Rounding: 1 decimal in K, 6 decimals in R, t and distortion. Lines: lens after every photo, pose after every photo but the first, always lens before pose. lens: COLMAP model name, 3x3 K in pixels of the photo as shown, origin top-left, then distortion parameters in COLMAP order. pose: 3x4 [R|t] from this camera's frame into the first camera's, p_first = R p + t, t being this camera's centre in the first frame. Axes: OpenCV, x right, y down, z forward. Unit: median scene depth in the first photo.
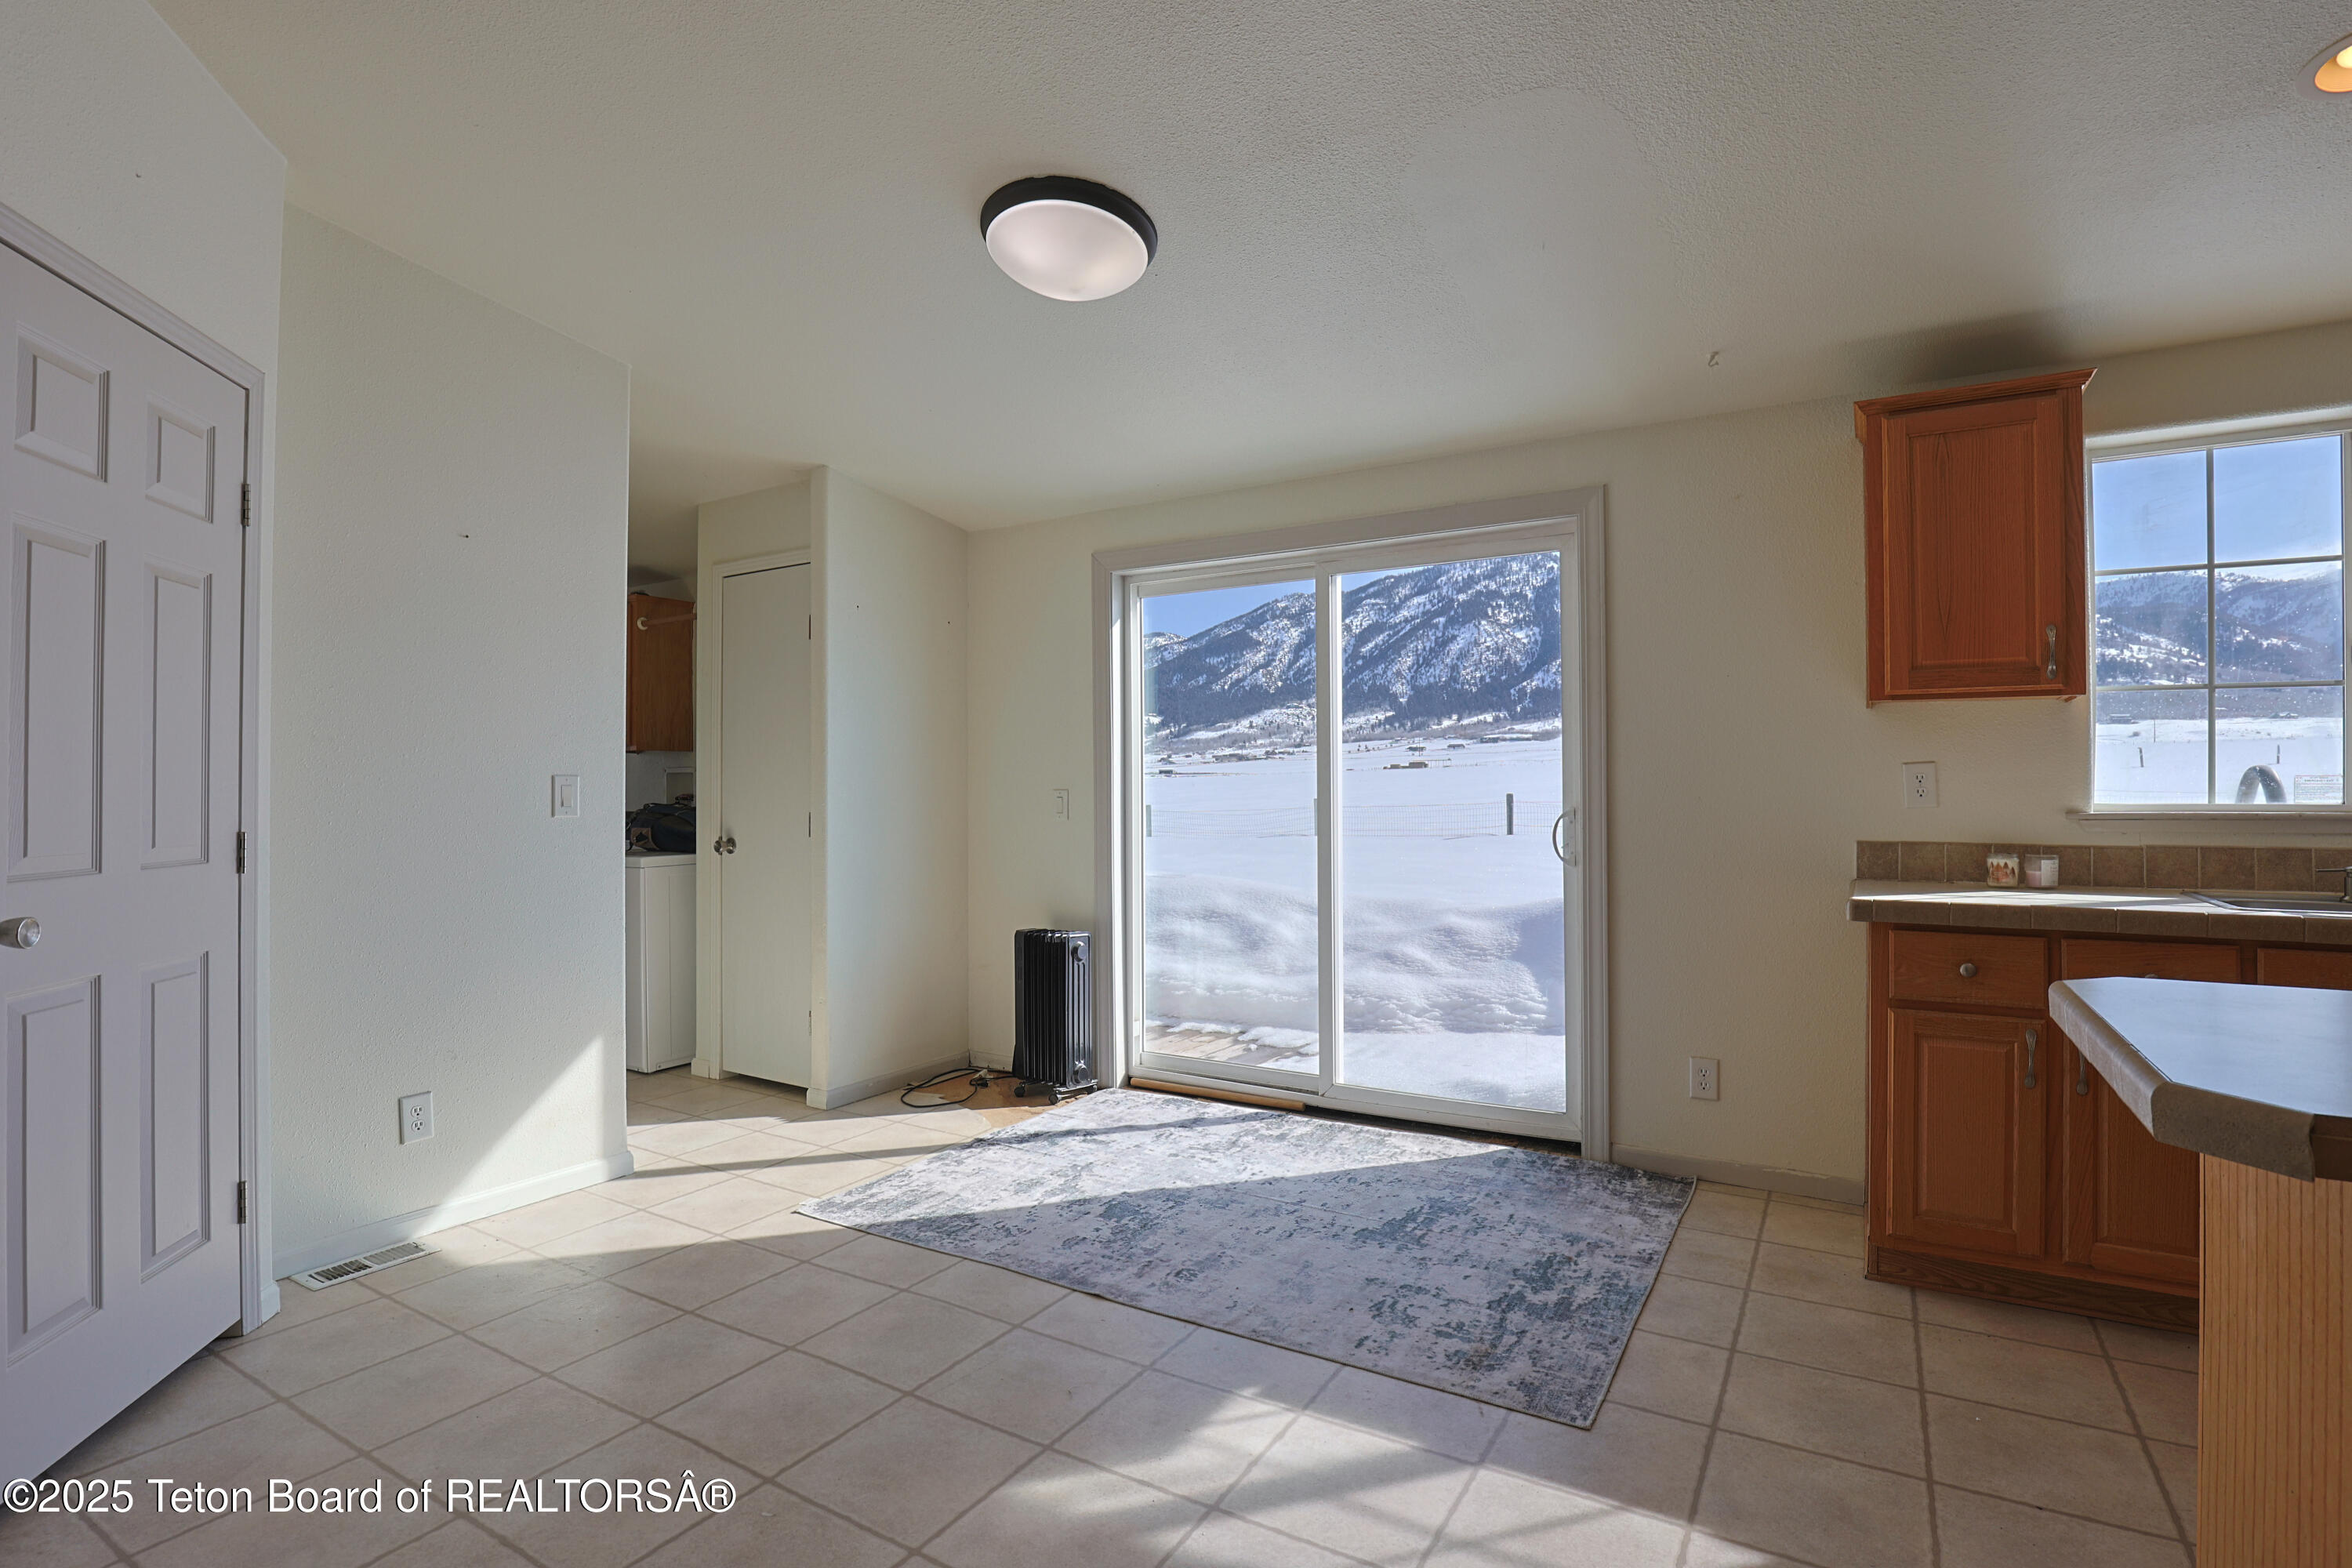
lens RADIAL K [[1134.9, 0, 1188.8], [0, 1134.9, 777.4], [0, 0, 1]] dist [-0.039134, 0.006886]
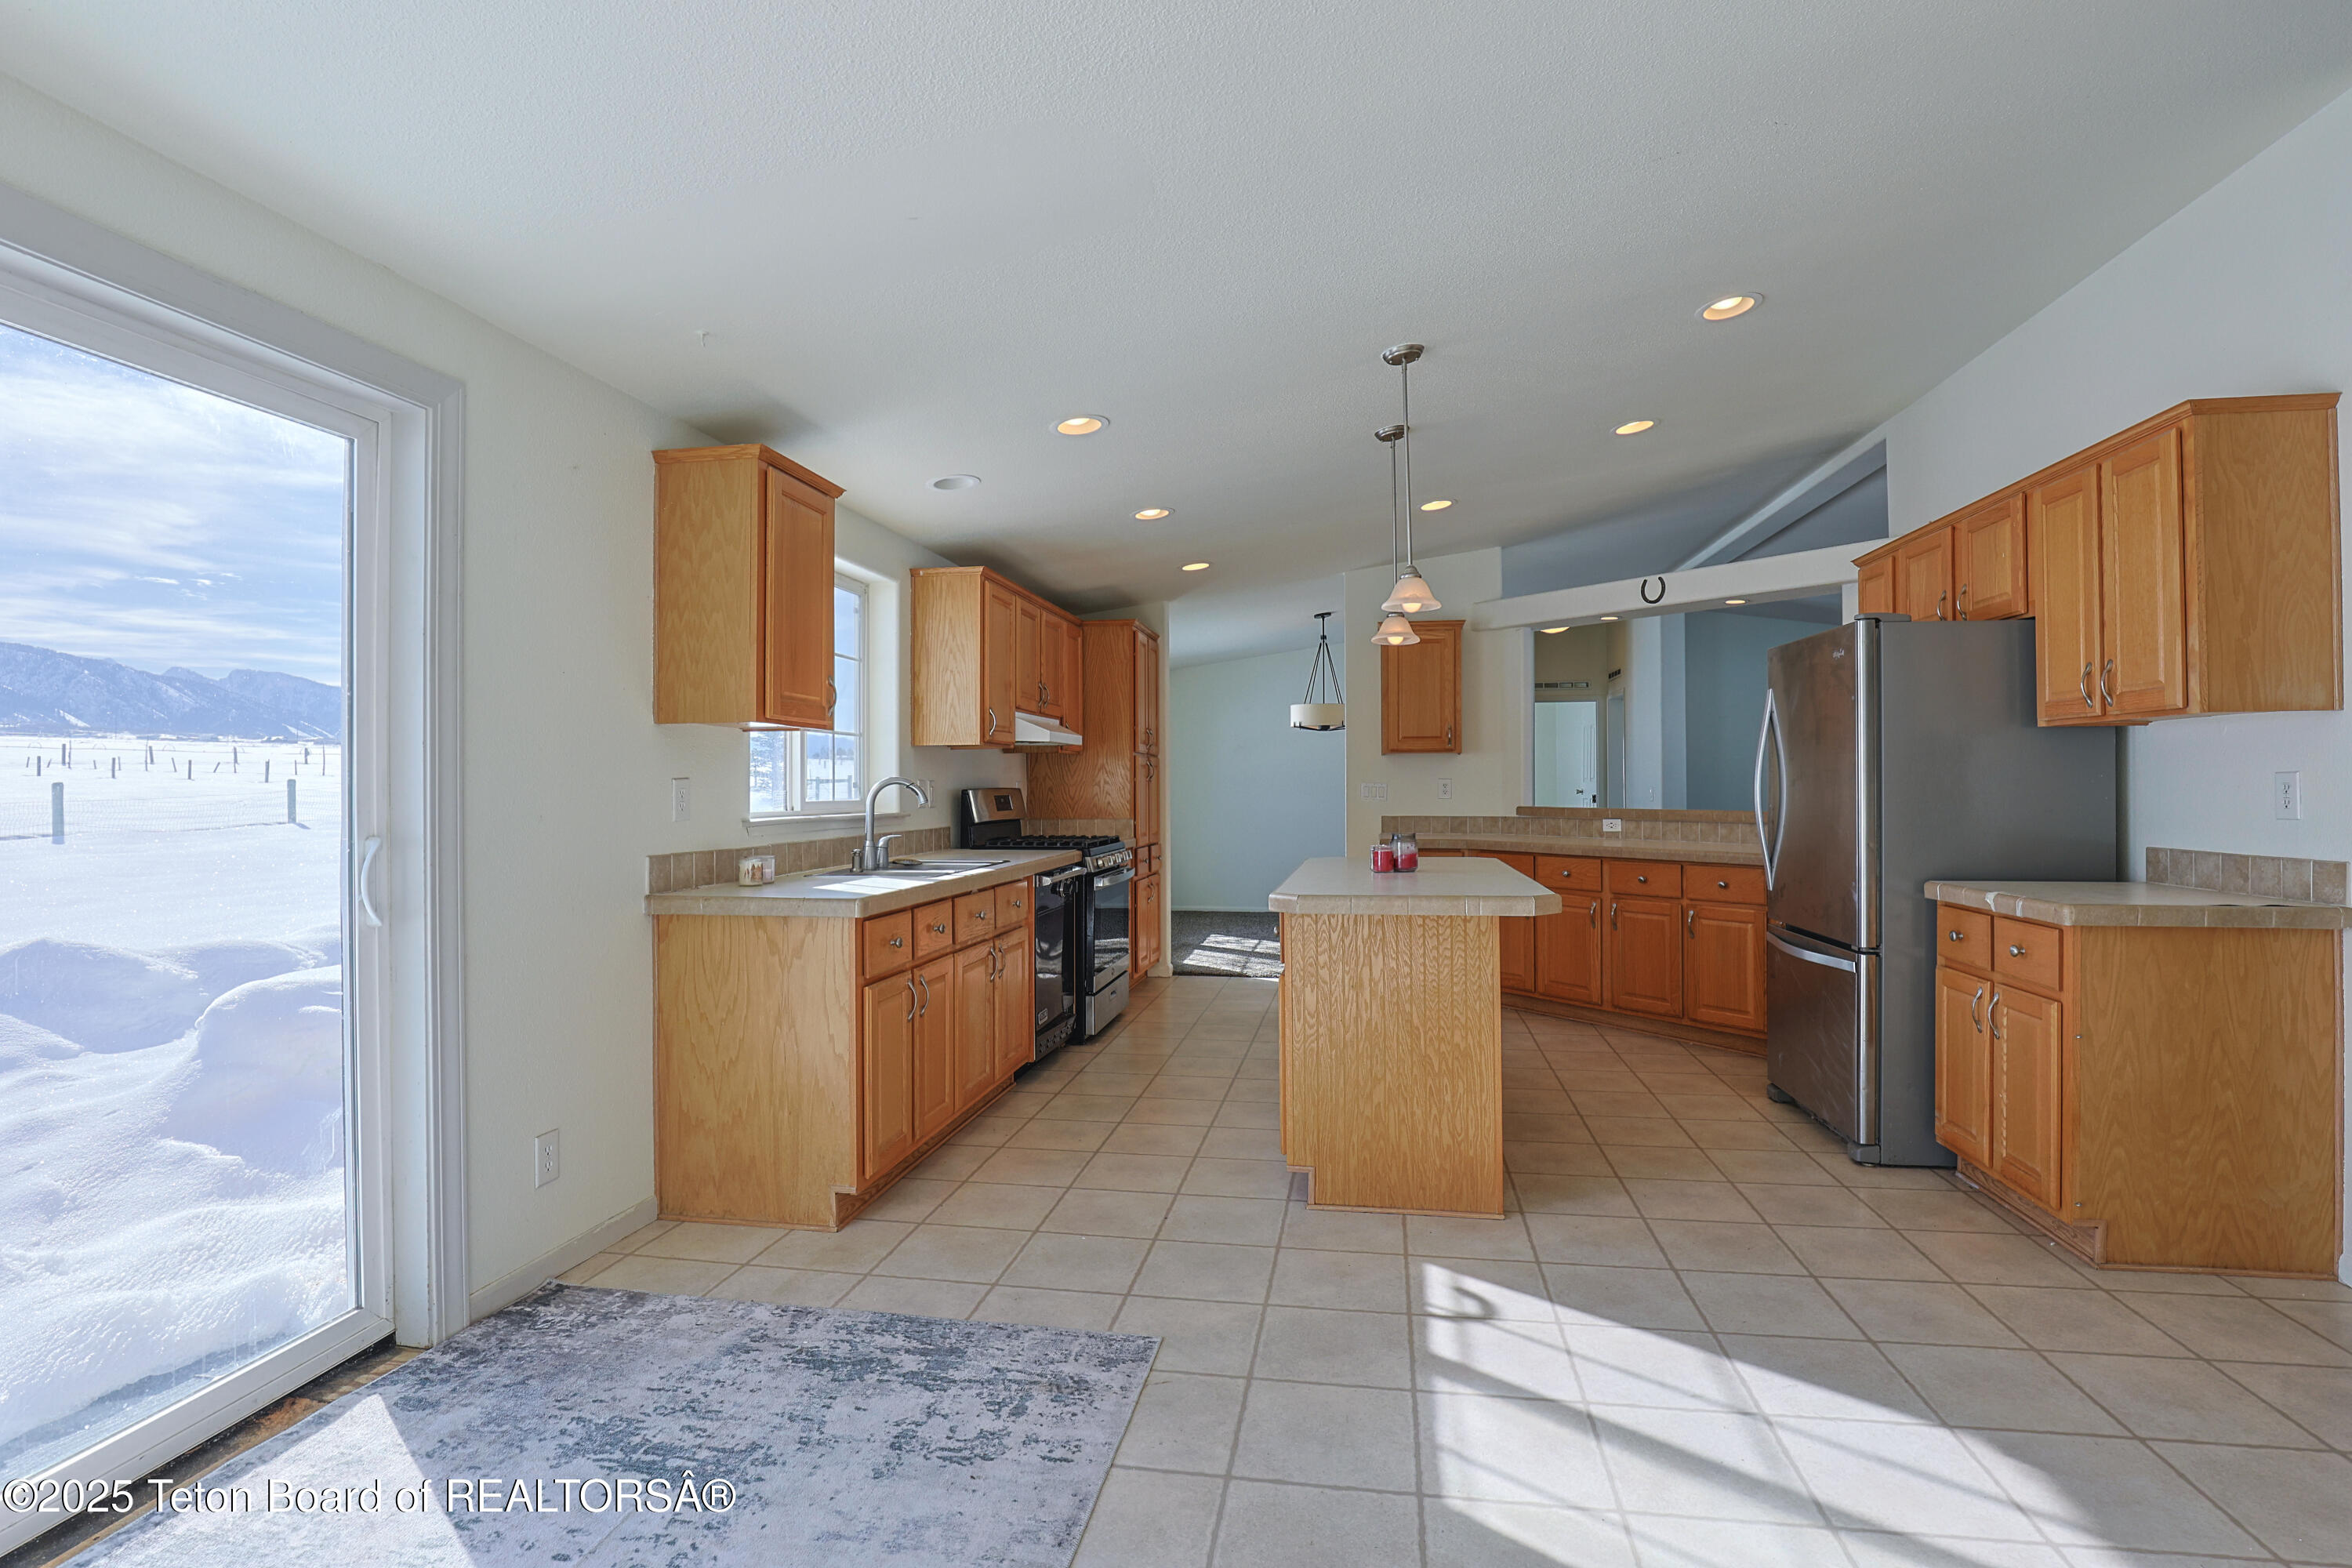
lens RADIAL K [[1134.9, 0, 1188.8], [0, 1134.9, 777.4], [0, 0, 1]] dist [-0.039134, 0.006886]
pose [[-0.367292, 0.012664, 0.930019, -0.596927], [-0.003370, 0.999883, -0.014946, 0.000888], [-0.930099, -0.008624, -0.367207, 1.082996]]
